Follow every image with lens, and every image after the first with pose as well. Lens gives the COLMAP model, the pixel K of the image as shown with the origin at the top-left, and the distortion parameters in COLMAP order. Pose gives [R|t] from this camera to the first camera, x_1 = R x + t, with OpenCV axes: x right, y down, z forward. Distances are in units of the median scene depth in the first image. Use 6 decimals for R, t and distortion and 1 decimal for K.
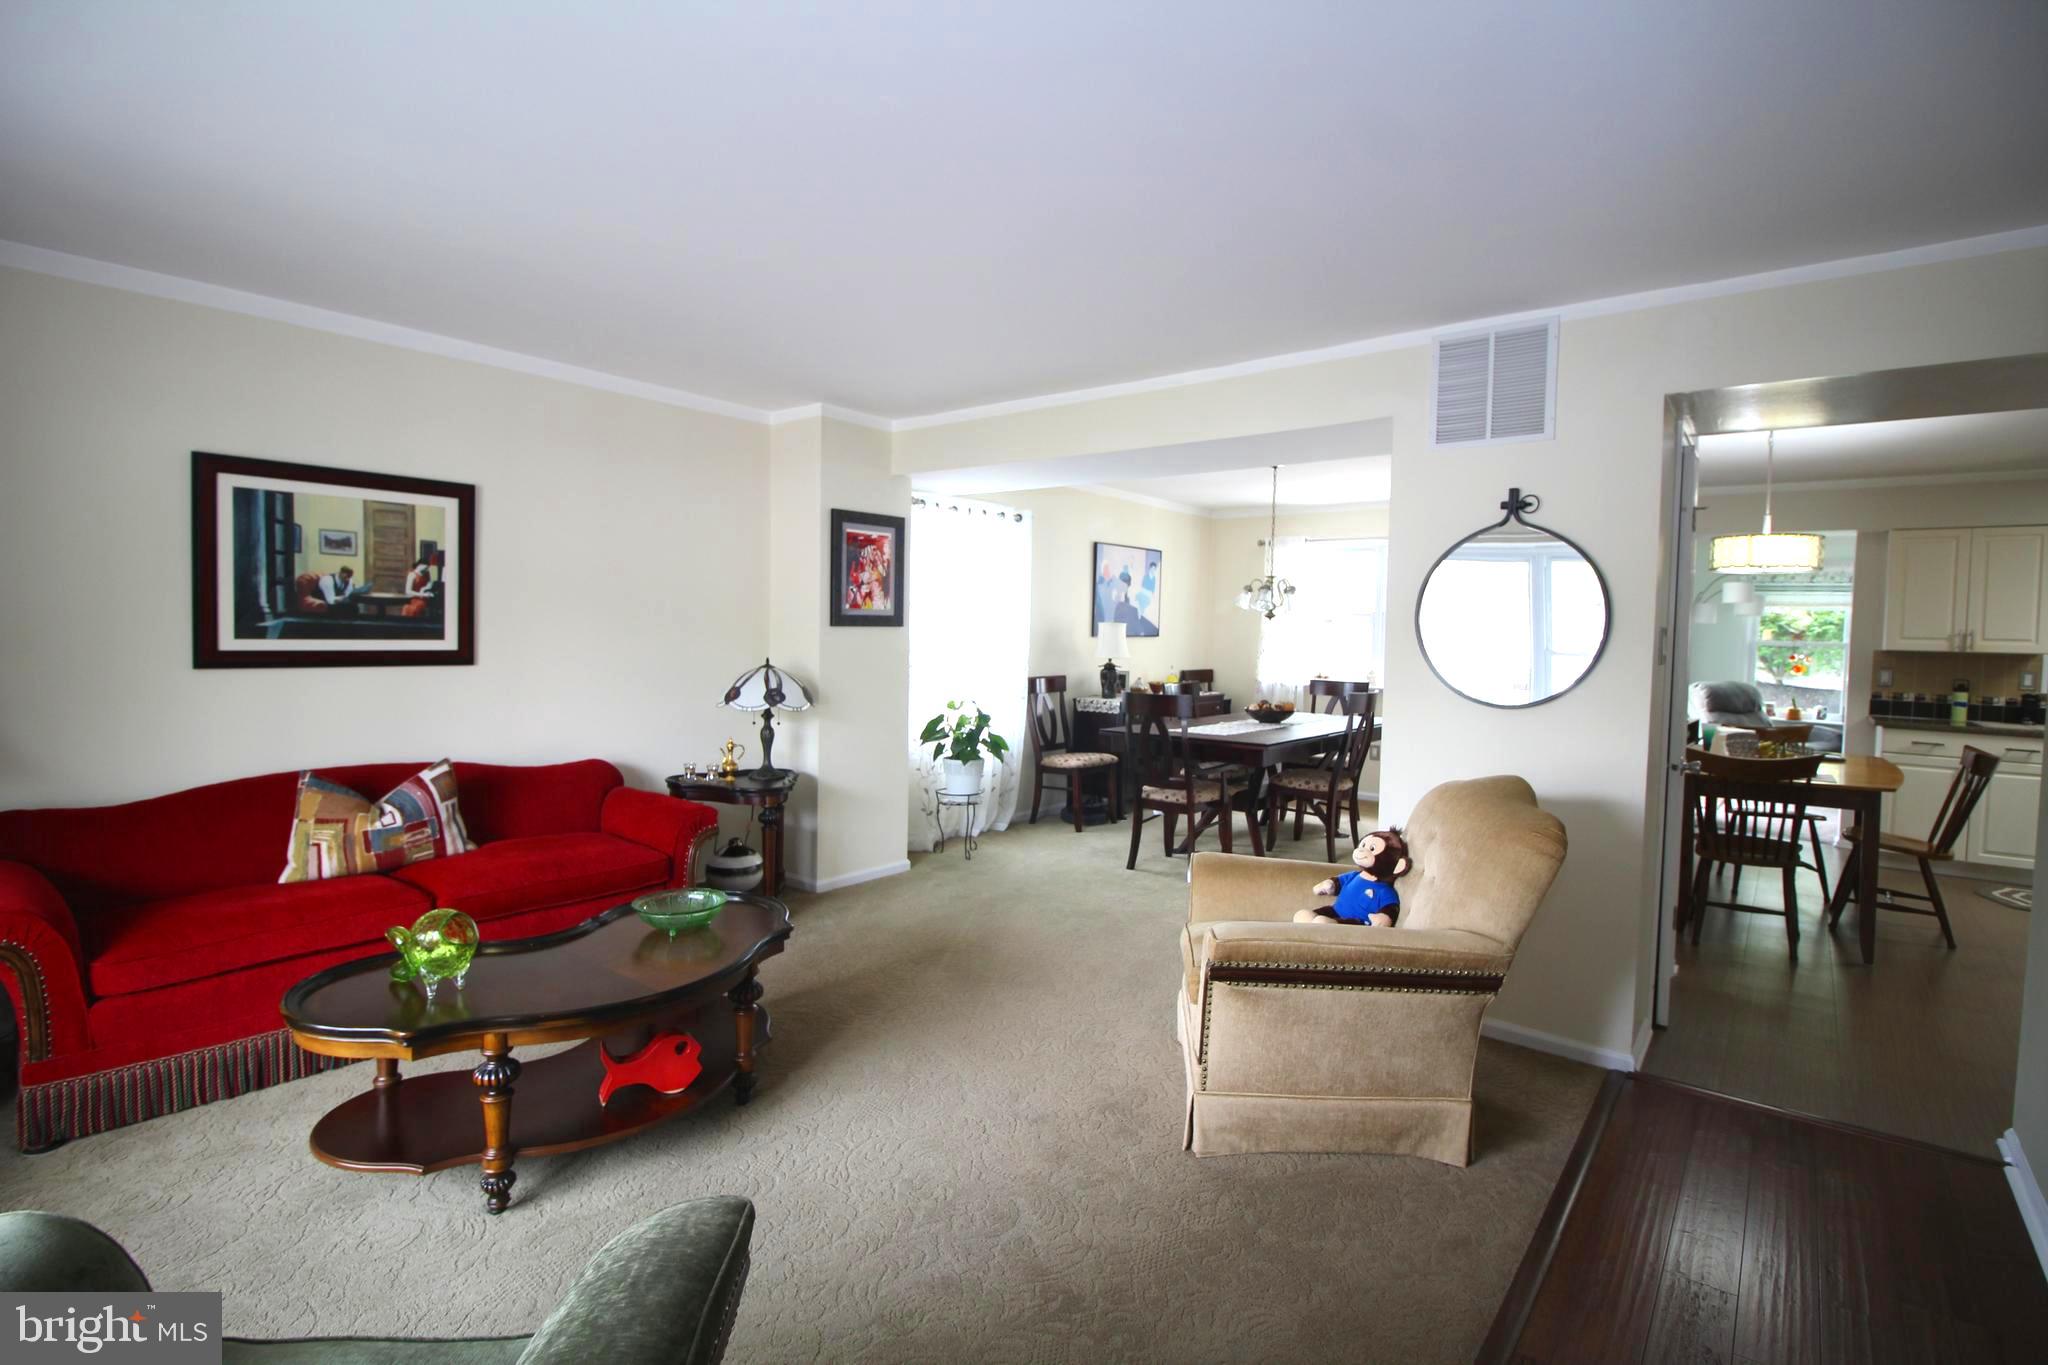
lens RADIAL K [[970.1, 0, 1016.5], [0, 970.1, 676.7], [0, 0, 1]] dist [-0.015172, -0.002650]
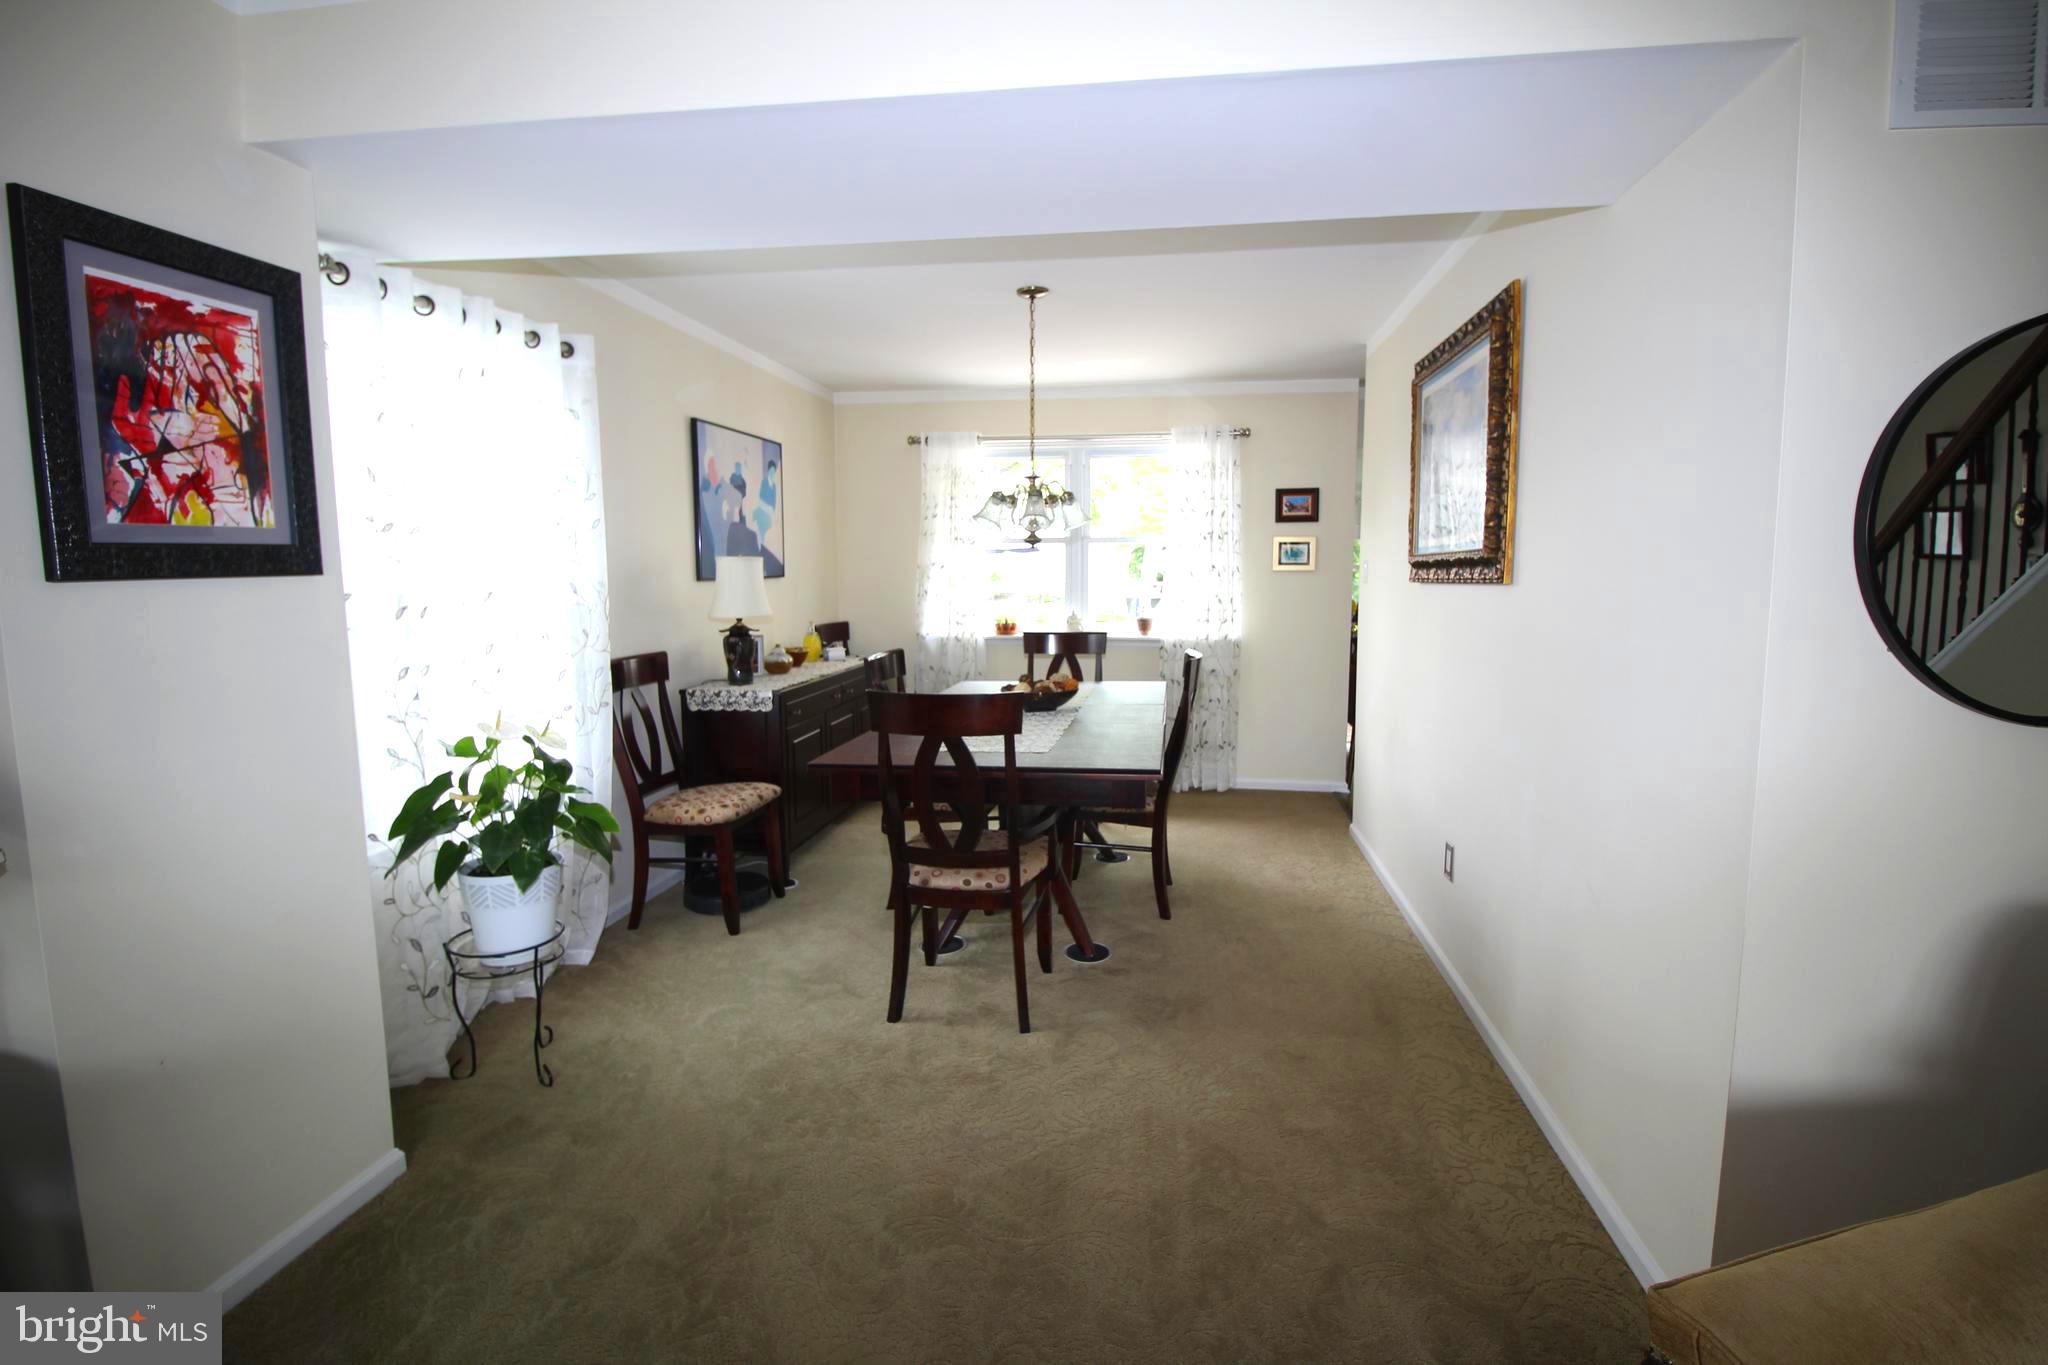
lens RADIAL K [[970.1, 0, 1037.9], [0, 970.1, 669.1], [0, 0, 1]] dist [-0.015172, -0.002650]
pose [[0.850539, -0.081164, 0.519611, -0.068691], [0.050788, 0.996078, 0.072454, -0.024506], [-0.523453, -0.035235, 0.851325, 0.475753]]
